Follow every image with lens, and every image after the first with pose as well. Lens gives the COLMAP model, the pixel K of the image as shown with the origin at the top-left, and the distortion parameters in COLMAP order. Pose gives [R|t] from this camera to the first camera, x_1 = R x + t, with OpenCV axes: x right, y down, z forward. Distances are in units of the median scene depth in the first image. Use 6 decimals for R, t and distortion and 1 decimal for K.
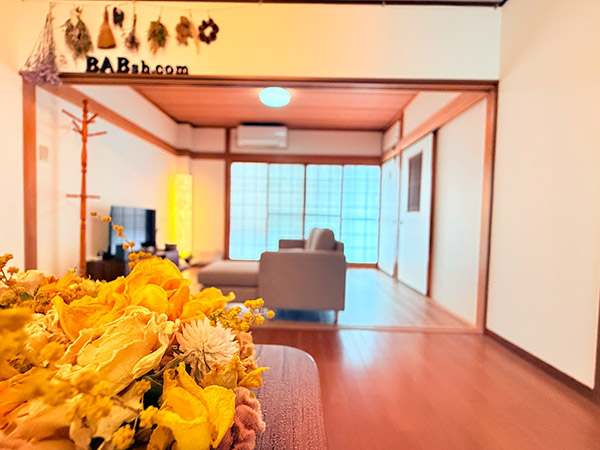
lens RADIAL K [[241.4, 0, 300.0], [0, 241.4, 225.0], [0, 0, 1]] dist [-0.000122, 0.000362]
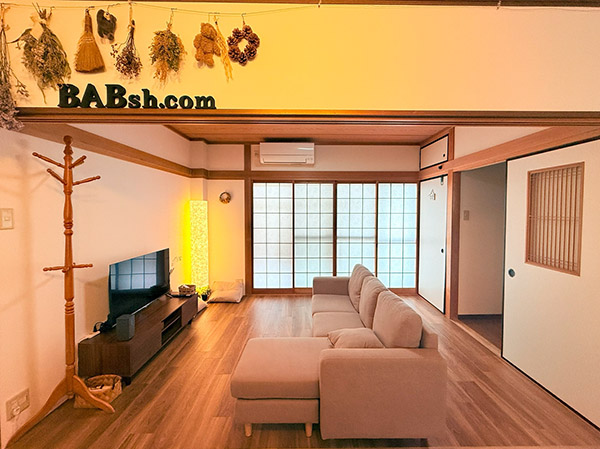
lens RADIAL K [[238.2, 0, 316.3], [0, 238.2, 221.9], [0, 0, 1]] dist [0.001777, -0.000270]
pose [[0.999379, -0.025469, 0.024330, -0.199906], [0.025444, 0.999675, 0.001348, -0.298146], [-0.024357, -0.000728, 0.999703, 0.320628]]
